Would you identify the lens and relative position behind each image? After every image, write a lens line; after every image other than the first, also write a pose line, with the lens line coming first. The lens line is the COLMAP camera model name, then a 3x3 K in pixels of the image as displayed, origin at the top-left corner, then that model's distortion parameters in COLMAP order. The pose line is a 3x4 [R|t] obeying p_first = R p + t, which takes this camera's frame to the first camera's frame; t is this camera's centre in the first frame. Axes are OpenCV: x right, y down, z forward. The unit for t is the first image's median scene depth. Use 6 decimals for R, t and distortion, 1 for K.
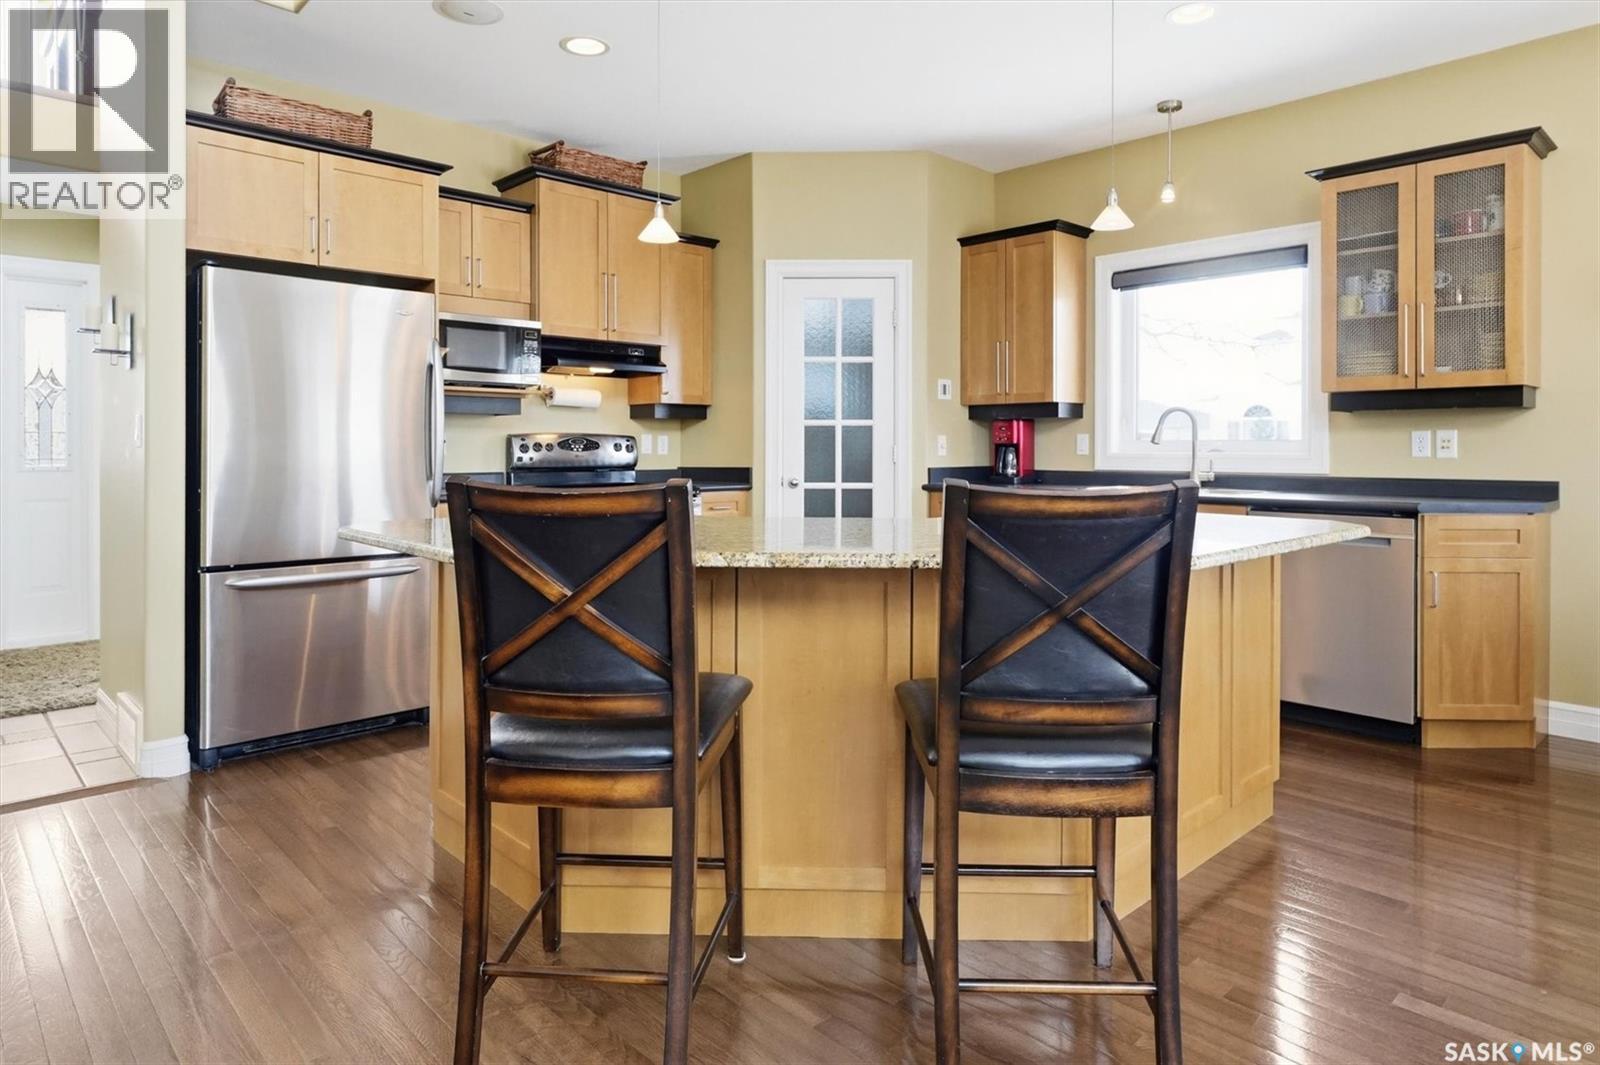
lens RADIAL K [[1008.6, 0, 800.3], [0, 1008.6, 440.3], [0, 0, 1]] dist [0.026234, 0.000426]
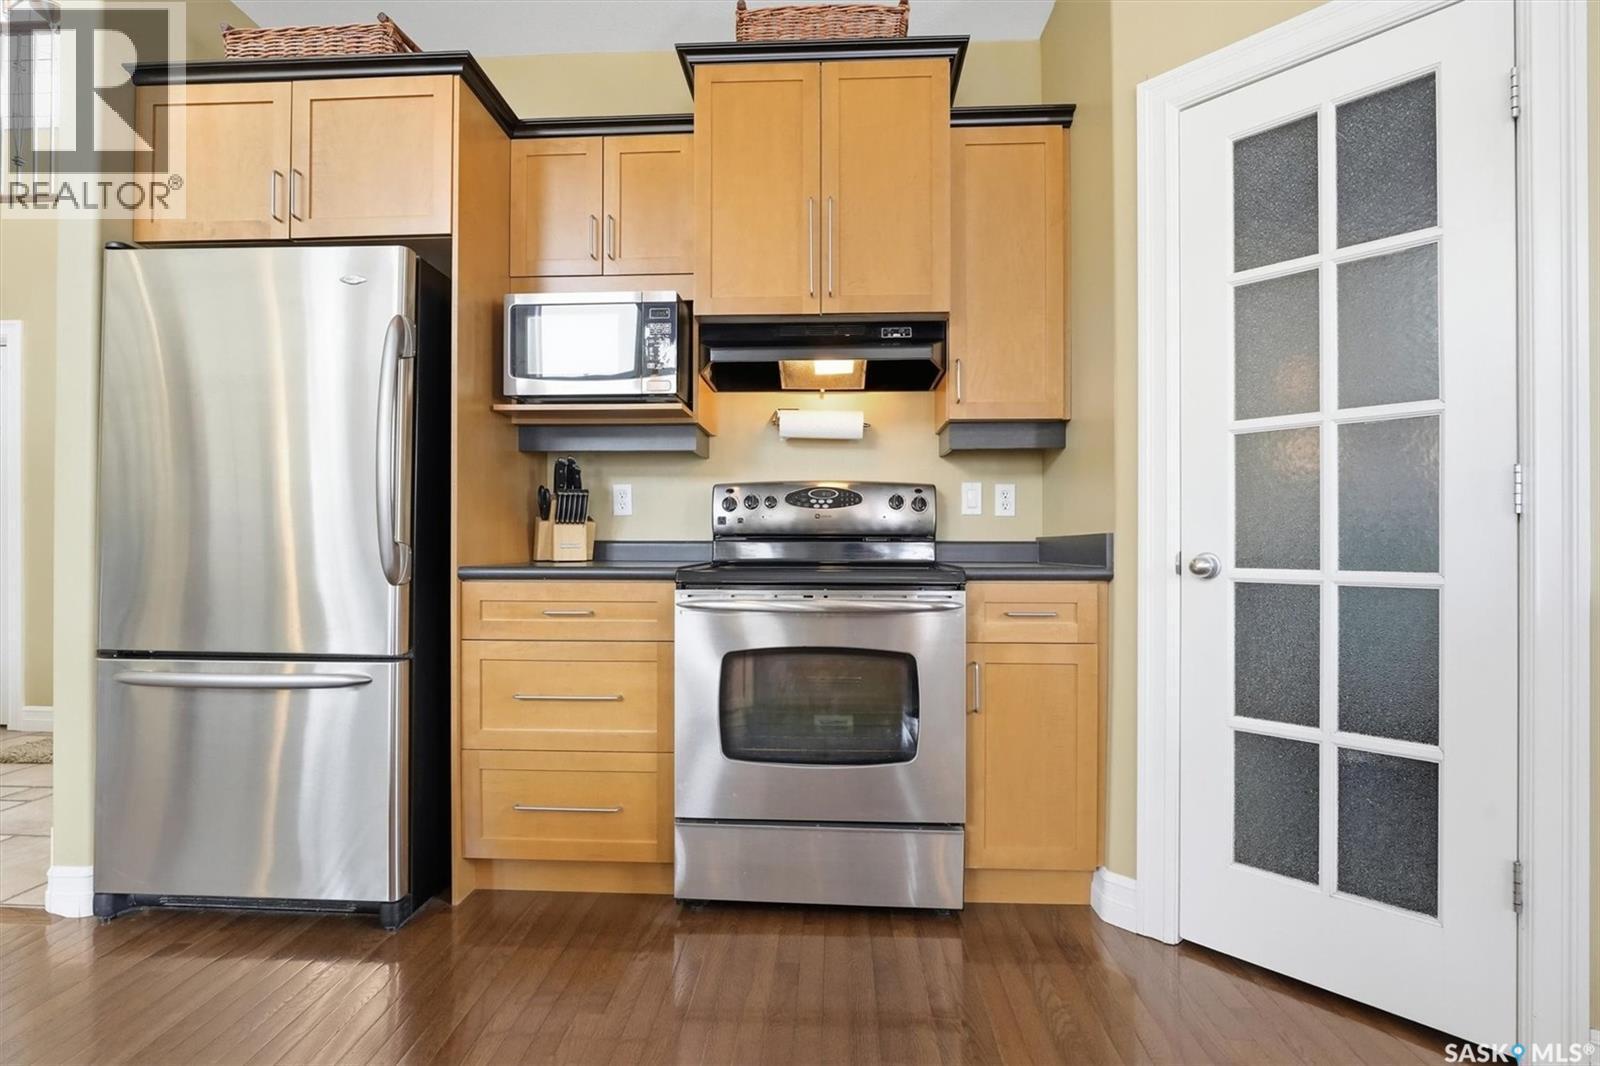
lens RADIAL K [[758.9, 0, 800.0], [0, 758.9, 541.5], [0, 0, 1]] dist [-0.026907, -0.000454]
pose [[0.683455, -0.001491, -0.729991, 0.110176], [0.004530, 0.999987, 0.002198, 0.029249], [0.729979, -0.004809, 0.683453, 0.649961]]
